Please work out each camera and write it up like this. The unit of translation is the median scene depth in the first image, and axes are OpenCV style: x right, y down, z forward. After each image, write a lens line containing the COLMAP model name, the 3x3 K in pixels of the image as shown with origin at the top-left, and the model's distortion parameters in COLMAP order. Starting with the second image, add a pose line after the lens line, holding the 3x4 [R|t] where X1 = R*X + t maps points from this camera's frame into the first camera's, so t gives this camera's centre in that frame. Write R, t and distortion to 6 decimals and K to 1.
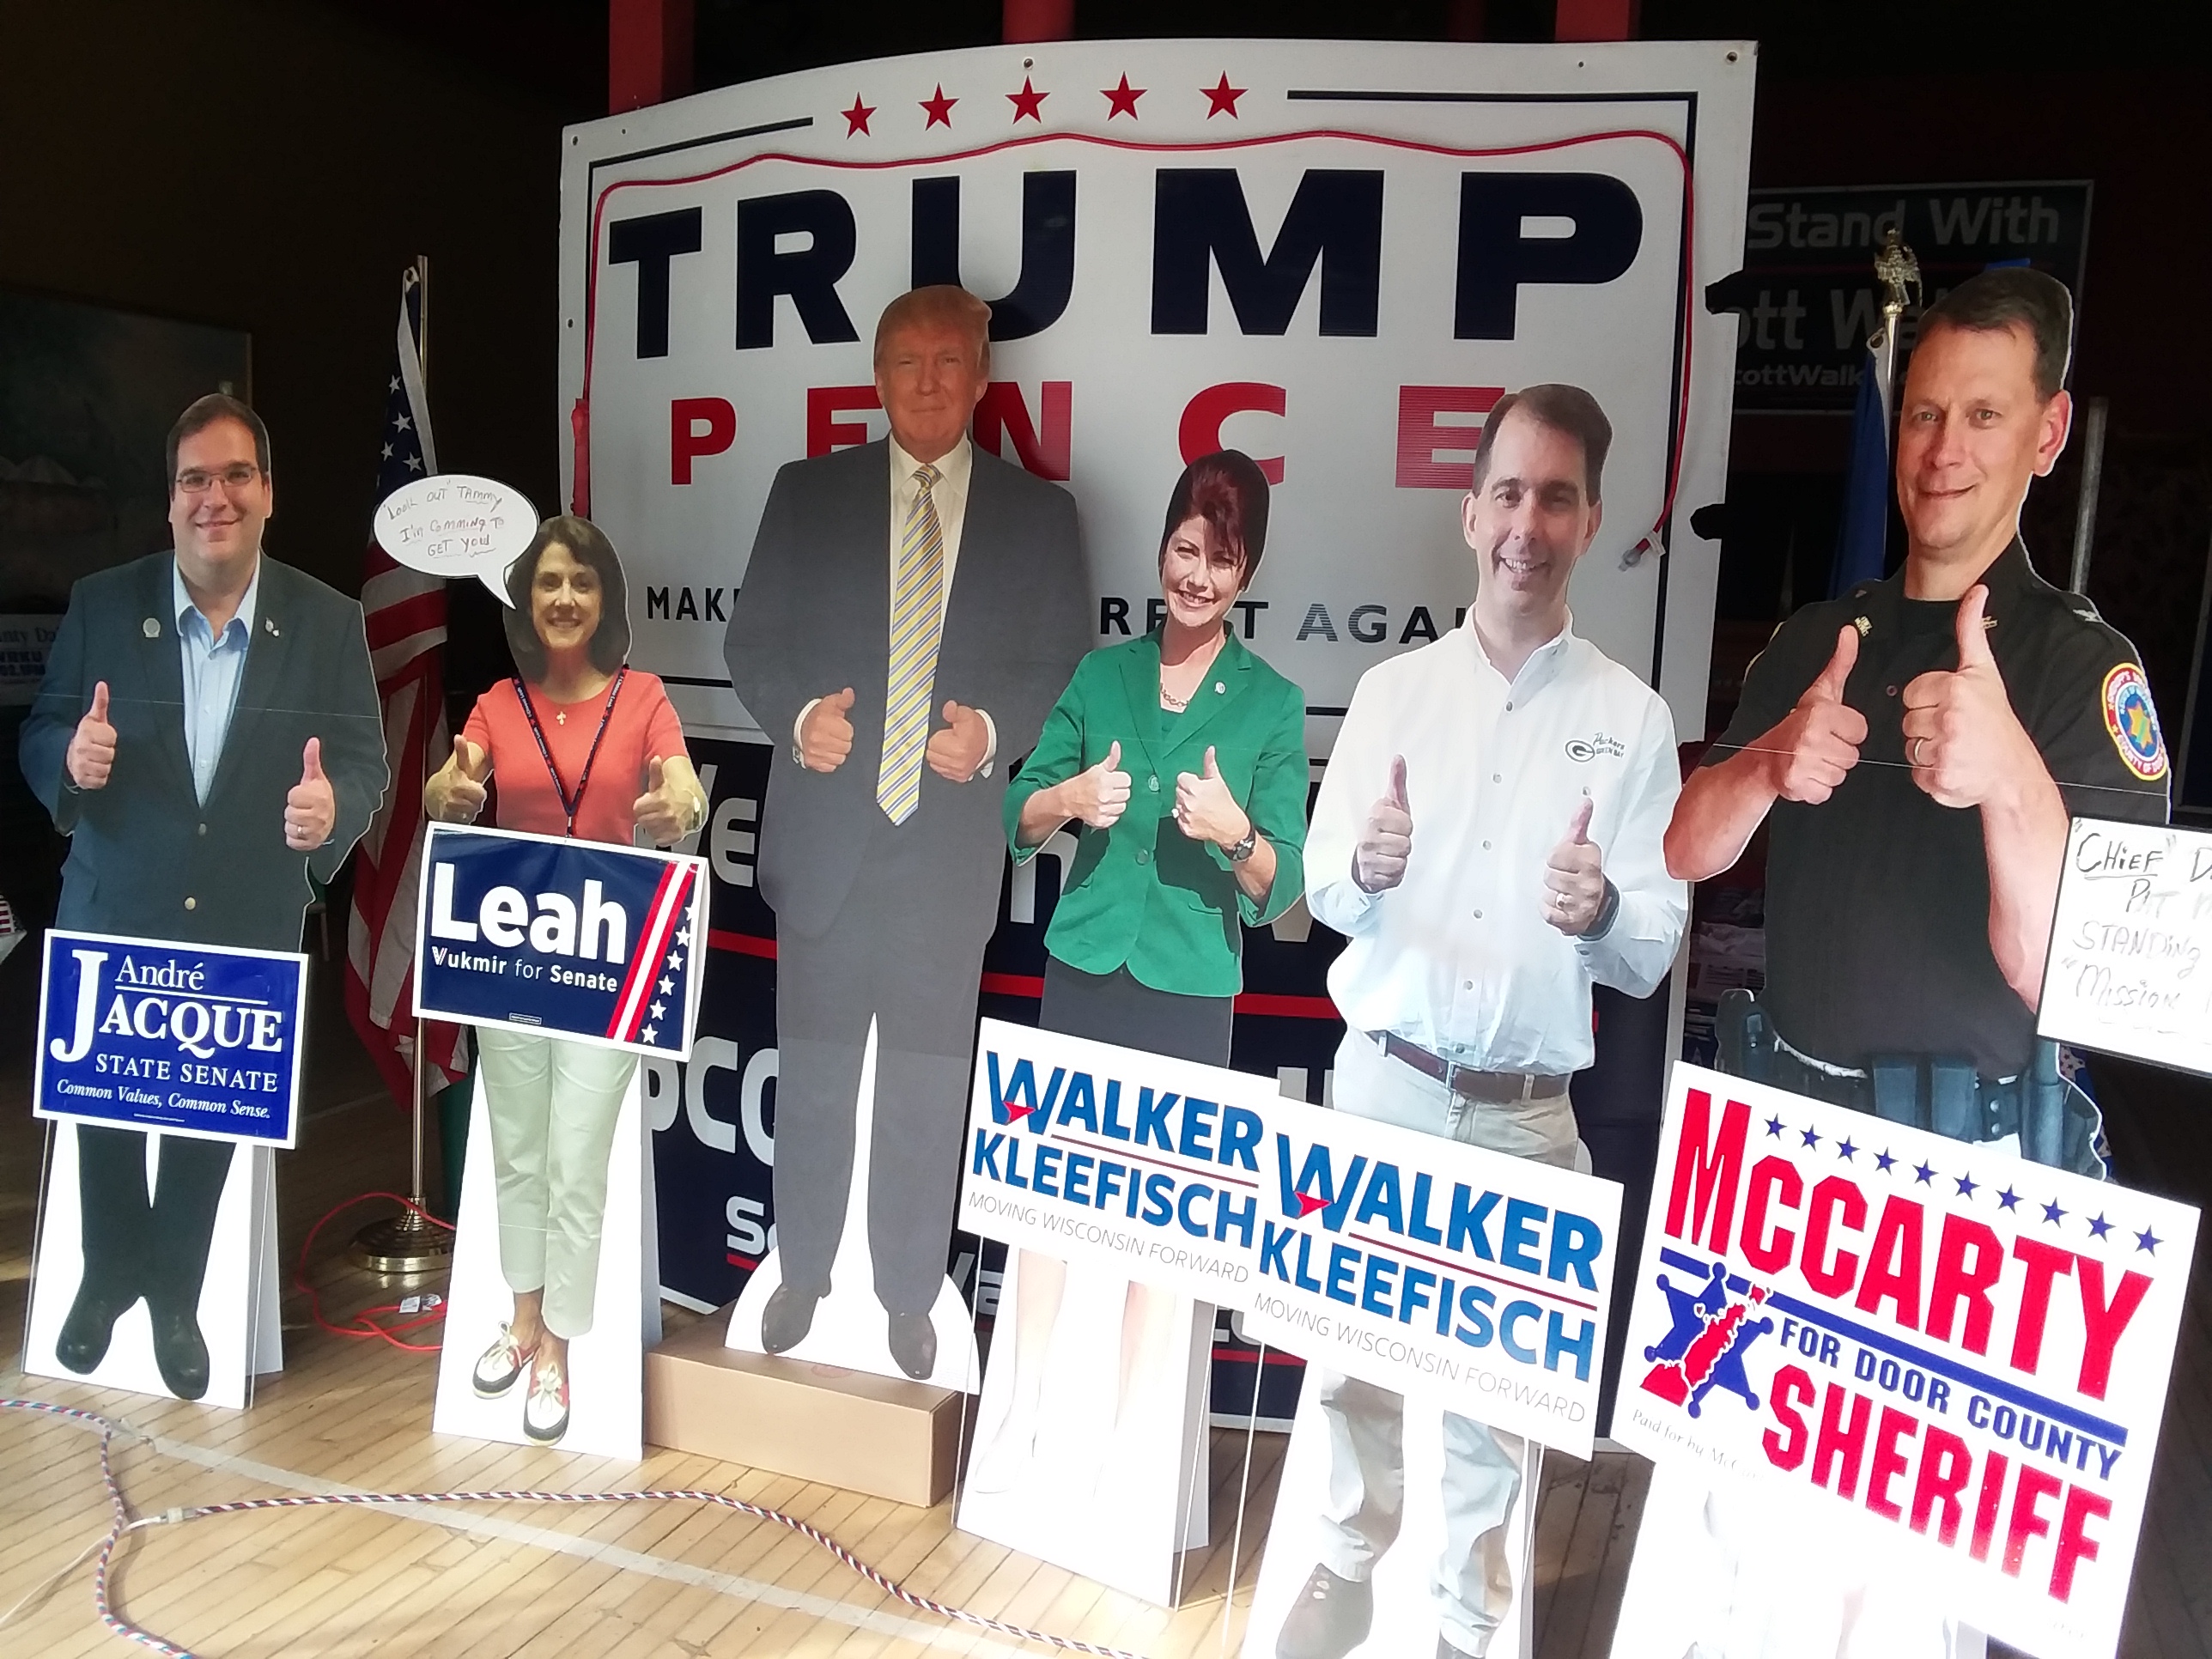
lens RADIAL K [[1868.4, 0, 1106.1], [0, 1868.4, 832.5], [0, 0, 1]] dist [0.065862, 0.021583]
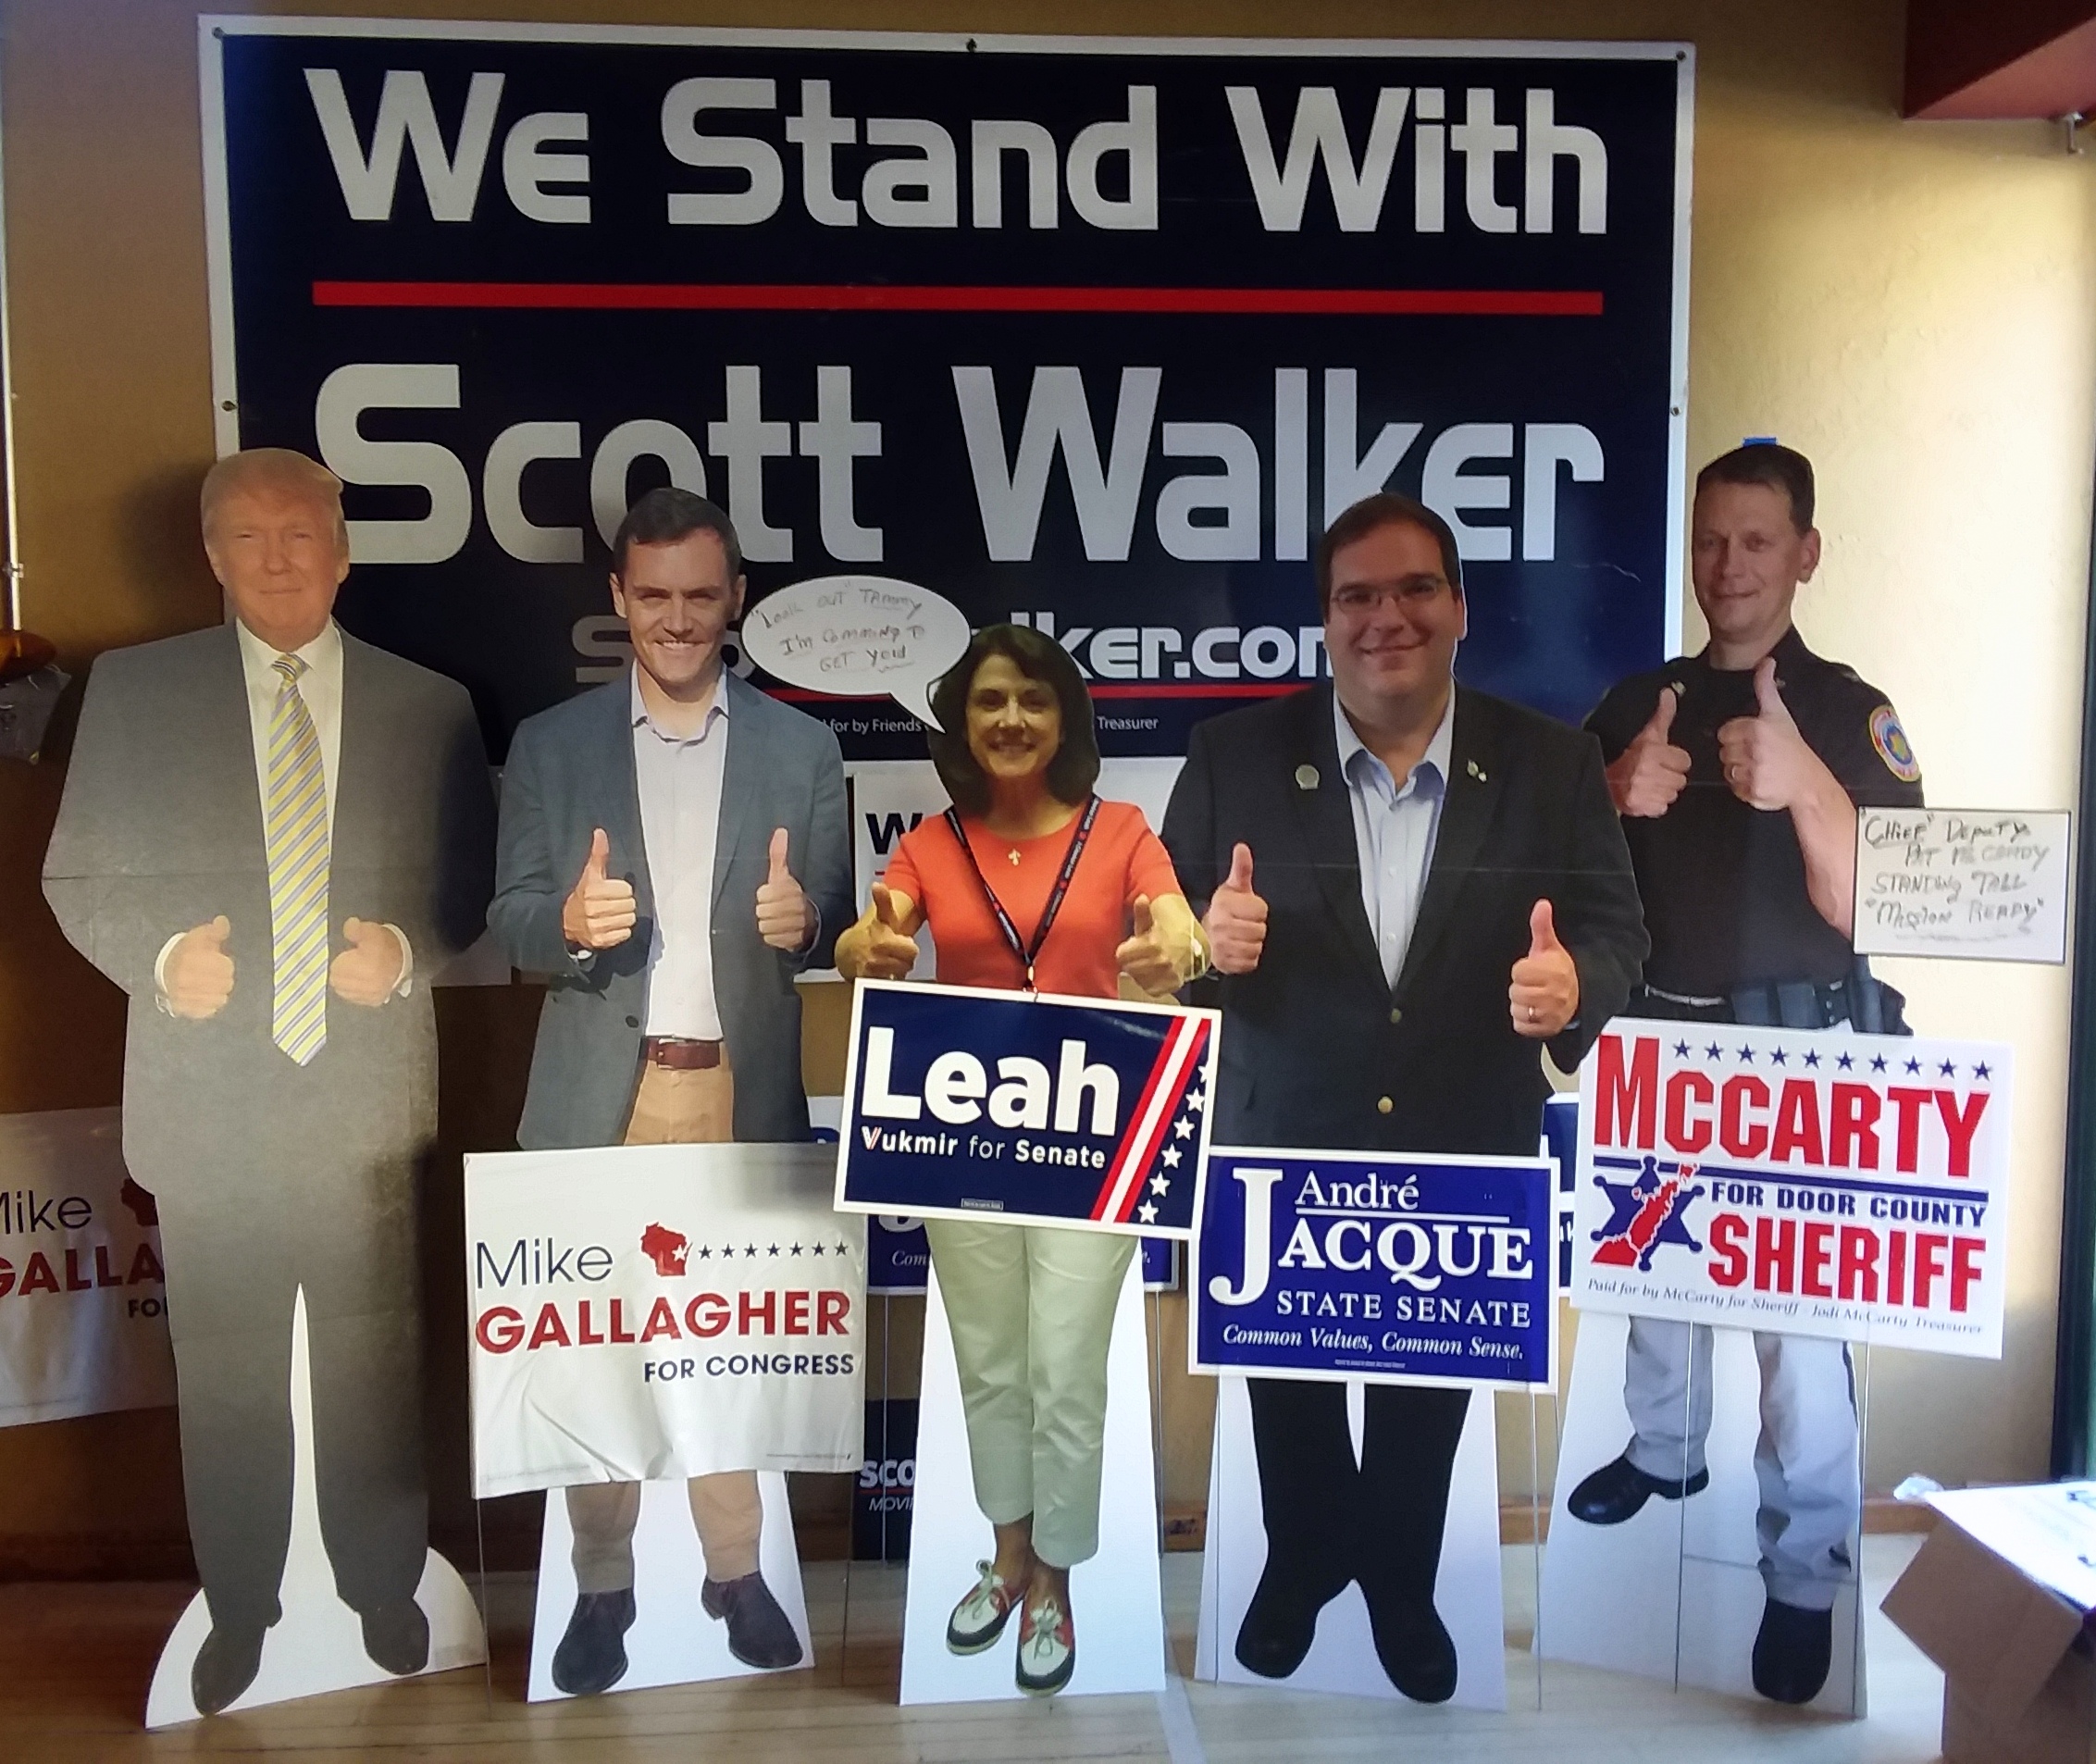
lens RADIAL K [[1969.5, 0, 1035.4], [0, 1969.5, 955.3], [0, 0, 1]] dist [0.117967, 0.000000]
pose [[0.977683, -0.045692, 0.205054, -0.482234], [0.043770, 0.998945, 0.013899, -0.028251], [-0.205473, -0.004614, 0.978652, 0.107963]]
